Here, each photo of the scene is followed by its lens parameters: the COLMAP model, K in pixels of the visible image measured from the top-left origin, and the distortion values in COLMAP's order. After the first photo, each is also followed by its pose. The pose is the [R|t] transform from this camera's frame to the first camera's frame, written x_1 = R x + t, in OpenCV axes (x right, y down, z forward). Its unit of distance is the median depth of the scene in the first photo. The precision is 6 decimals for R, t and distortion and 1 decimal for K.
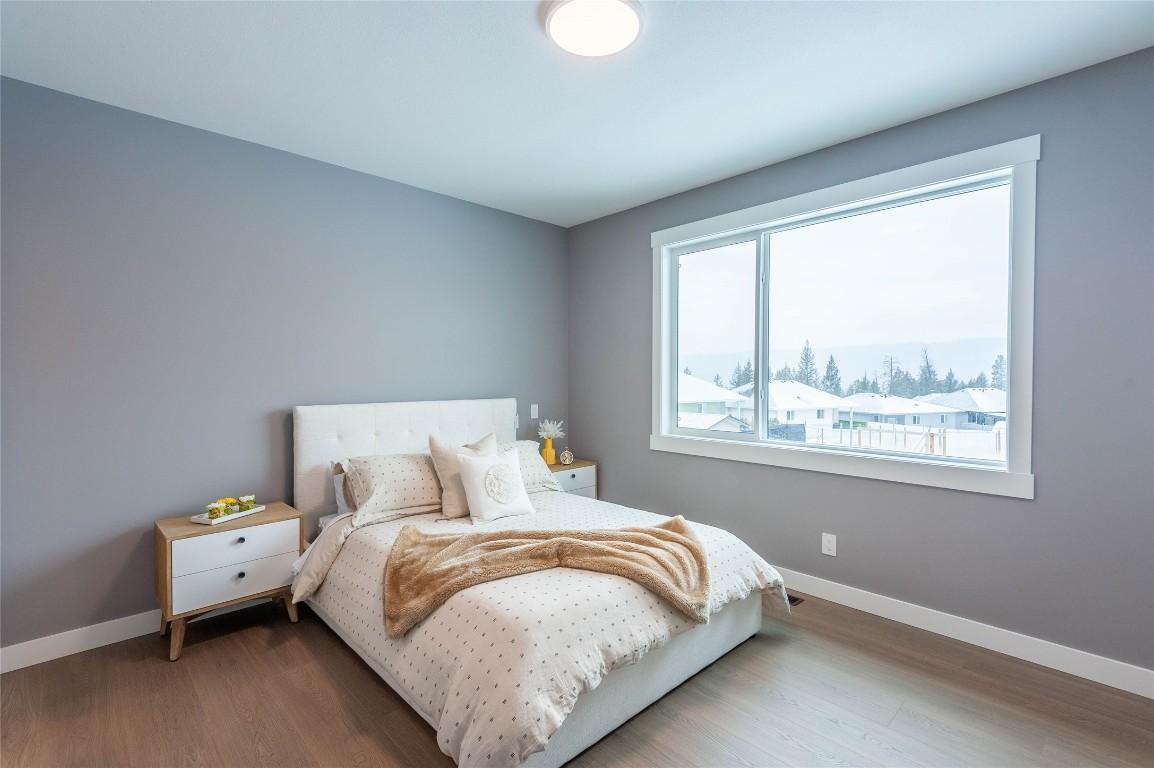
lens RADIAL K [[523.3, 0, 577.1], [0, 523.3, 385.5], [0, 0, 1]] dist [0.000873, -0.000766]
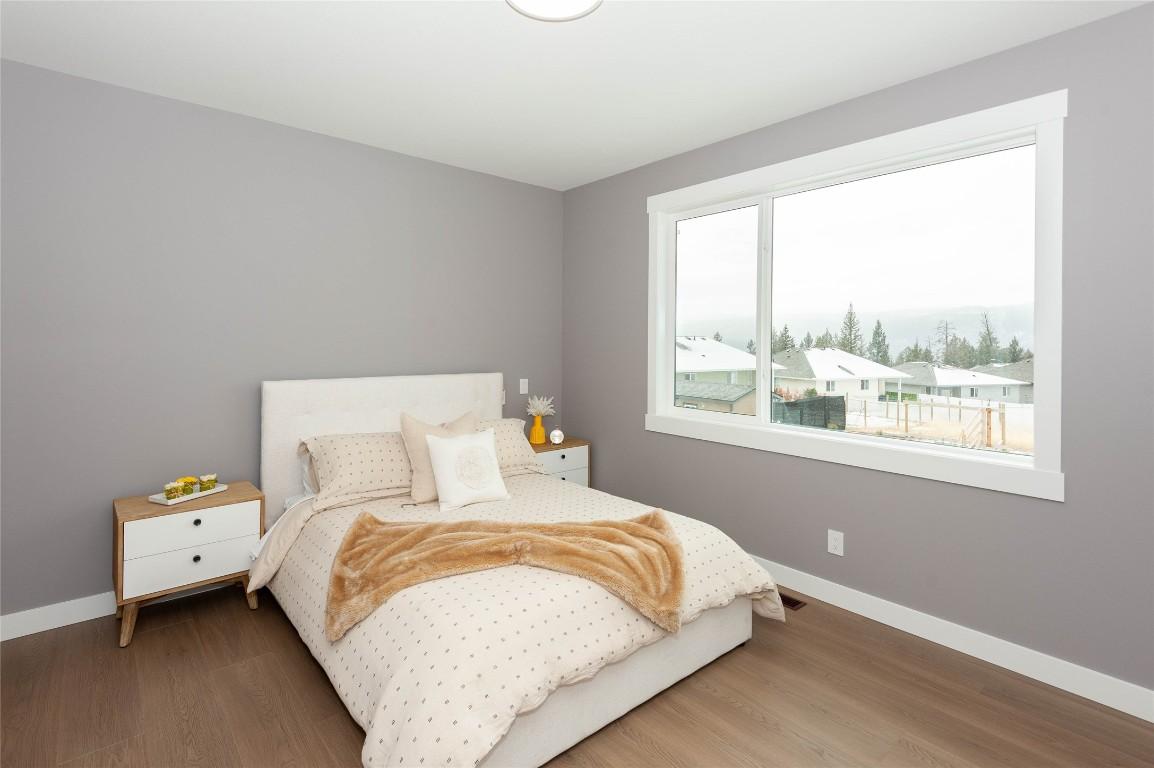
lens RADIAL K [[552.4, 0, 573.7], [0, 552.4, 335.2], [0, 0, 1]] dist [-0.003997, 0.001672]
pose [[0.998126, 0.008905, -0.060548, 0.095731], [-0.010349, 0.999669, -0.023572, -0.027846], [0.060318, 0.024154, 0.997887, 0.020646]]
